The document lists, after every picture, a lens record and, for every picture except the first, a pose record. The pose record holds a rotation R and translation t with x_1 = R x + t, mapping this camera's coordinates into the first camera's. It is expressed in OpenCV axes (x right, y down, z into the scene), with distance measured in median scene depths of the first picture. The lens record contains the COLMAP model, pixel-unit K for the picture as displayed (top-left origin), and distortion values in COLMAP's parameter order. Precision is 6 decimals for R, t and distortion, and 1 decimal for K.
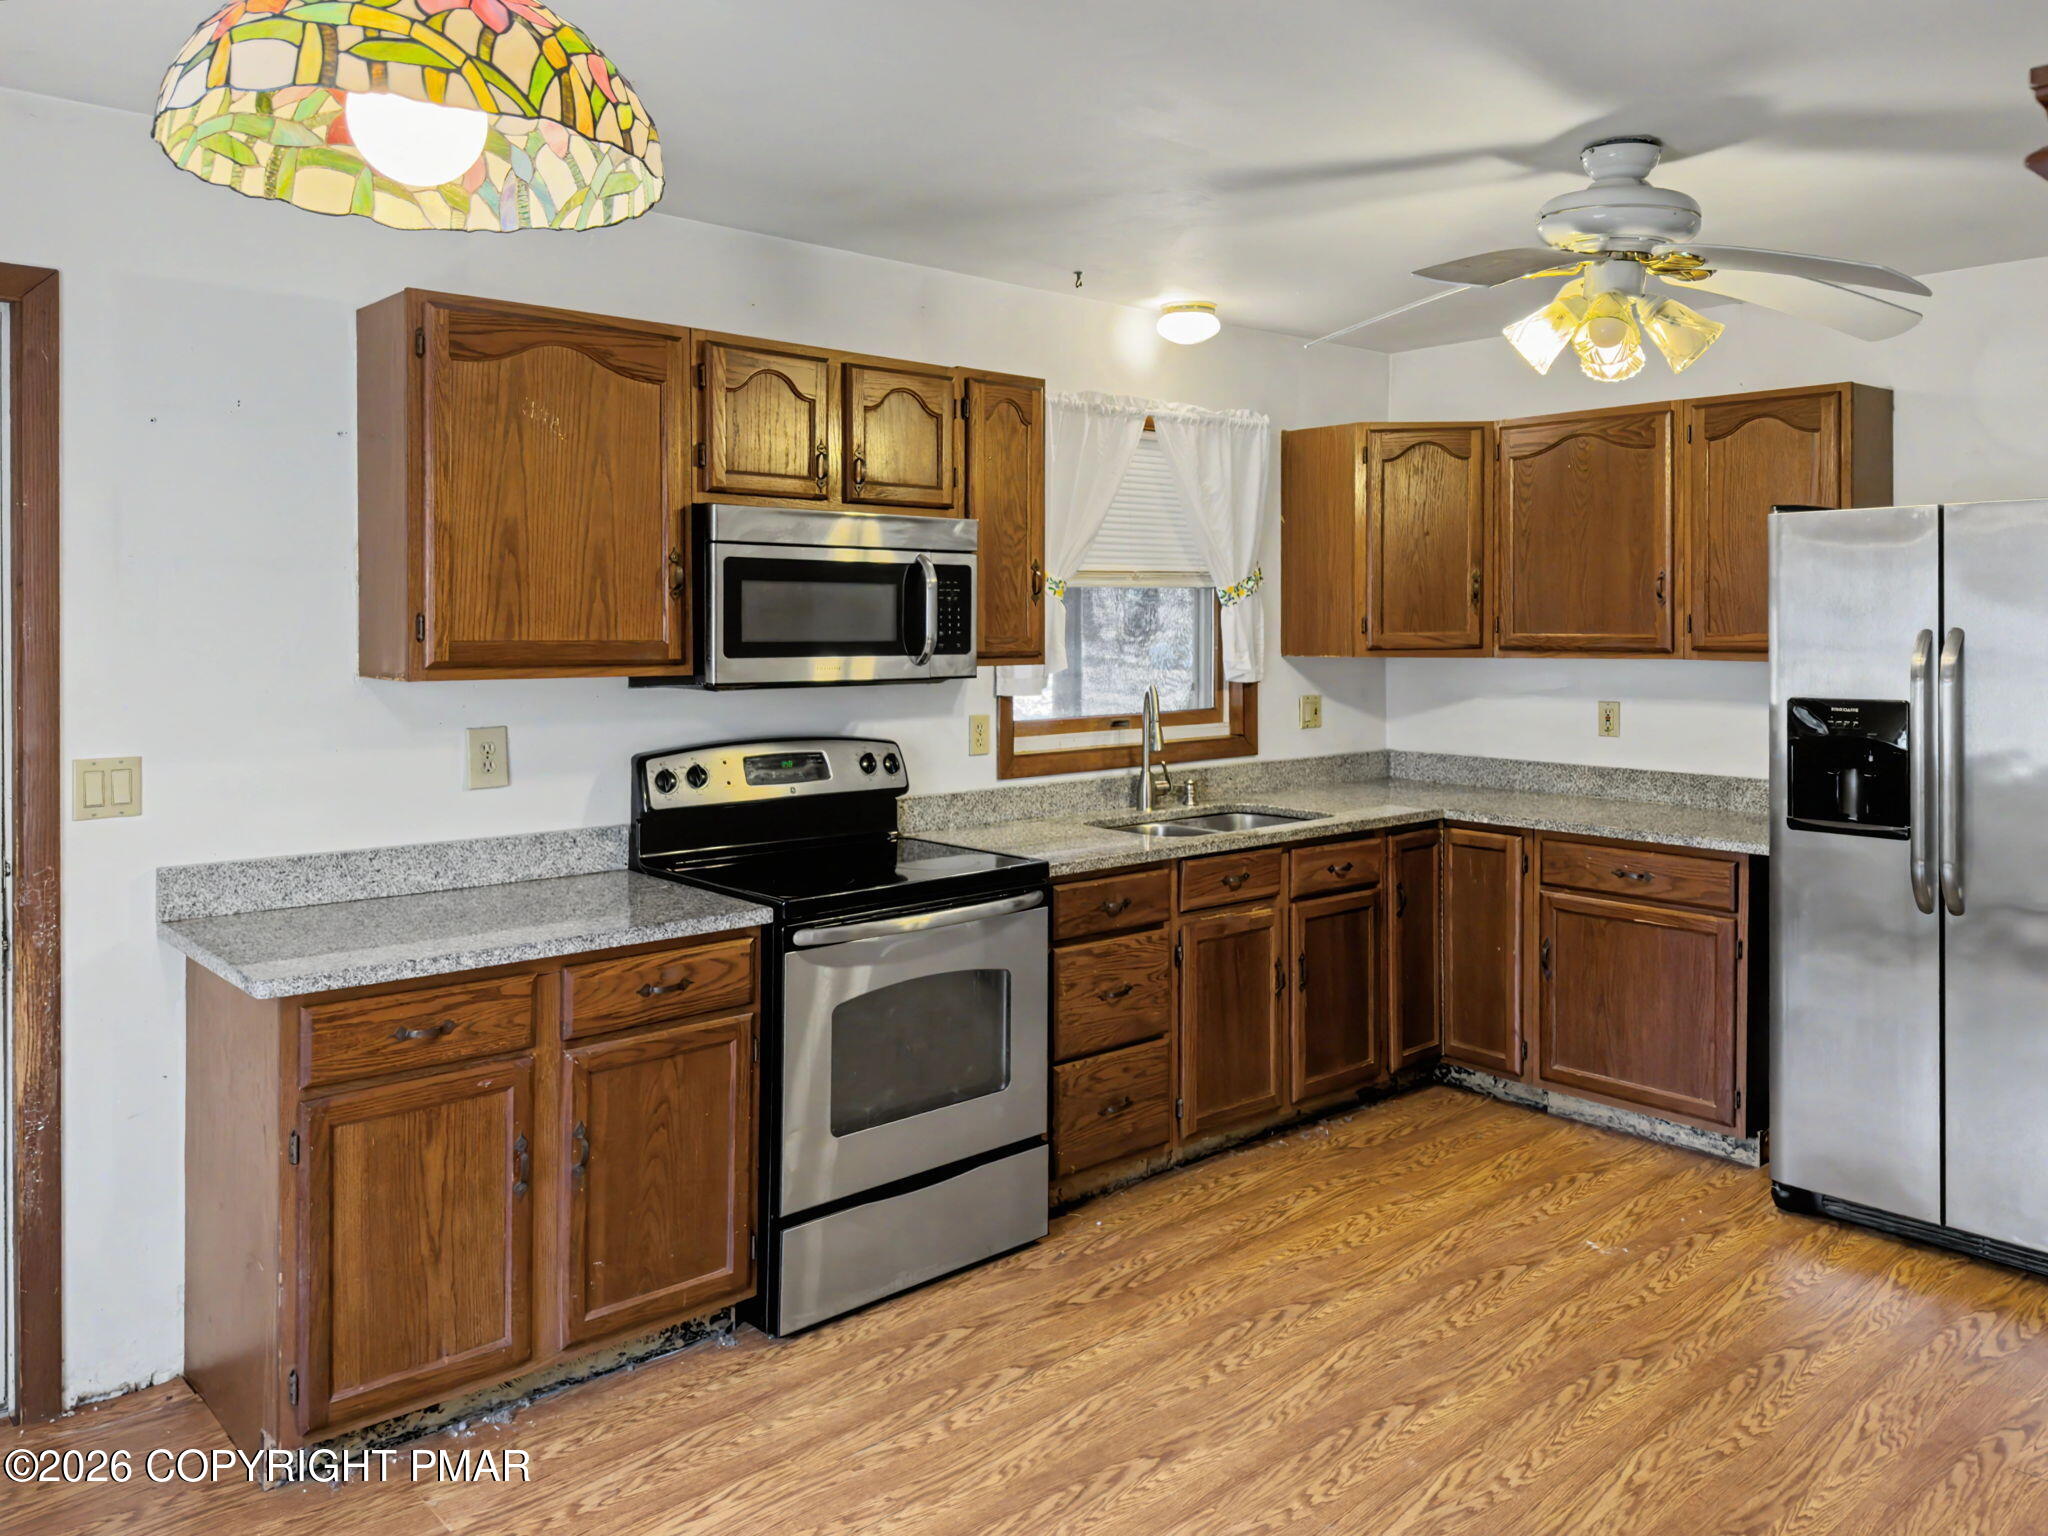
lens RADIAL K [[1530.6, 0, 1025.6], [0, 1530.6, 732.5], [0, 0, 1]] dist [0.149594, -0.233878]
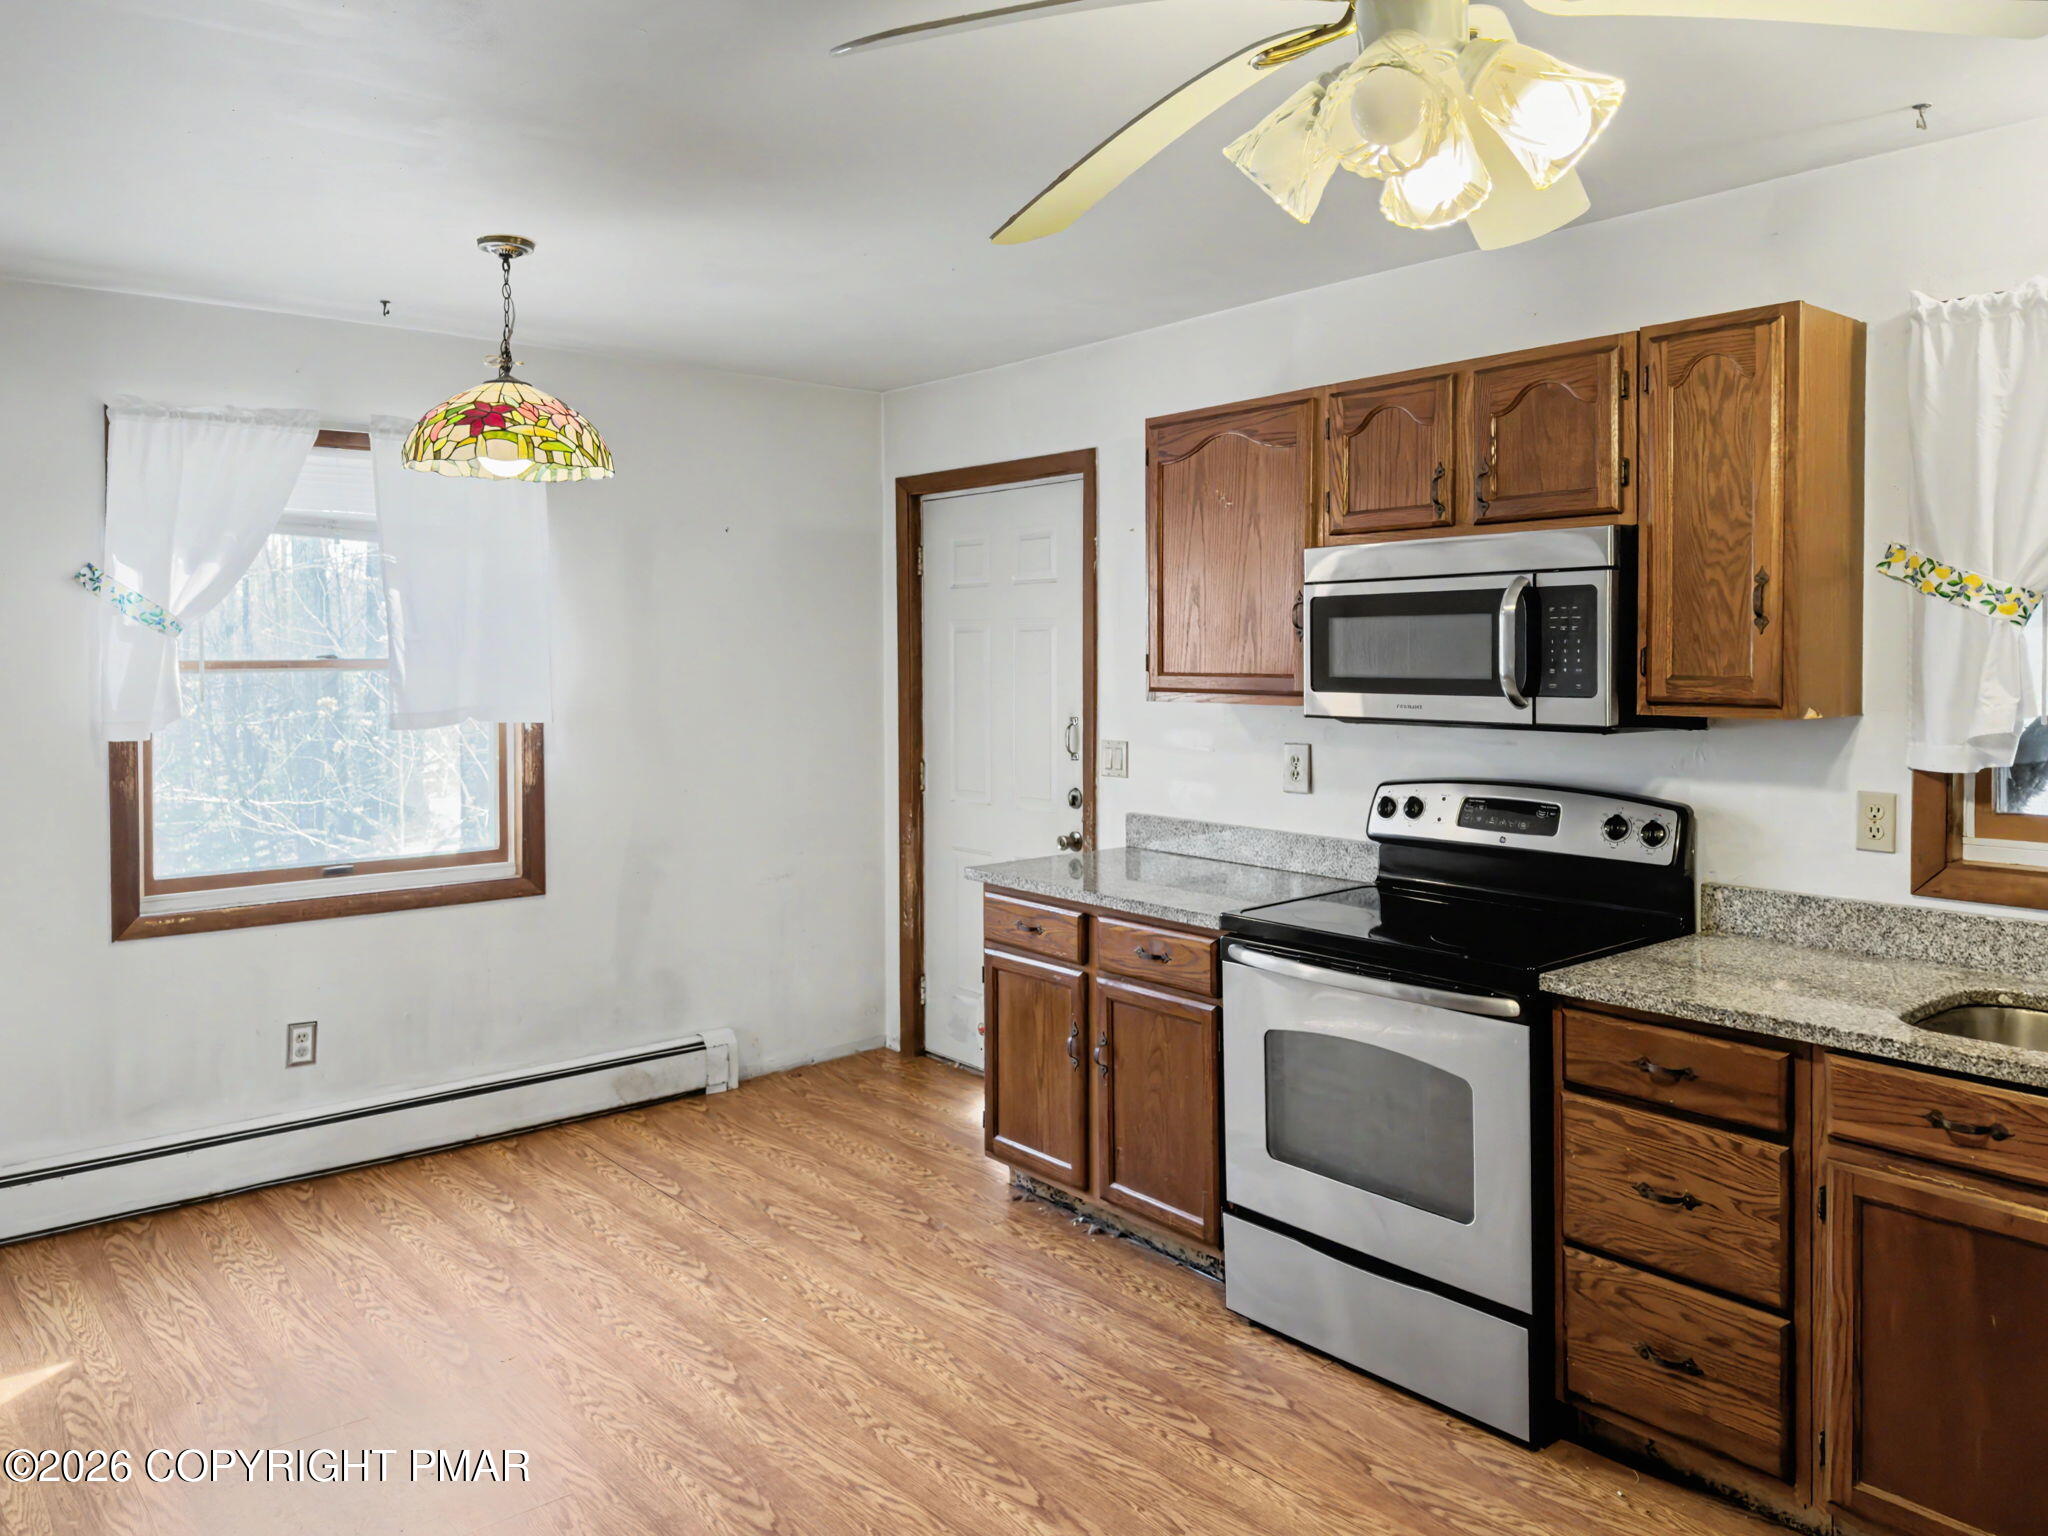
lens RADIAL K [[1493.9, 0, 1024.0], [0, 1493.9, 768.0], [0, 0, 1]] dist [0.124535, -0.211572]
pose [[-0.039513, 0.081699, -0.995873, 0.790042], [-0.067260, 0.994174, 0.084228, -0.064666], [0.996953, 0.070311, -0.033788, 0.775974]]
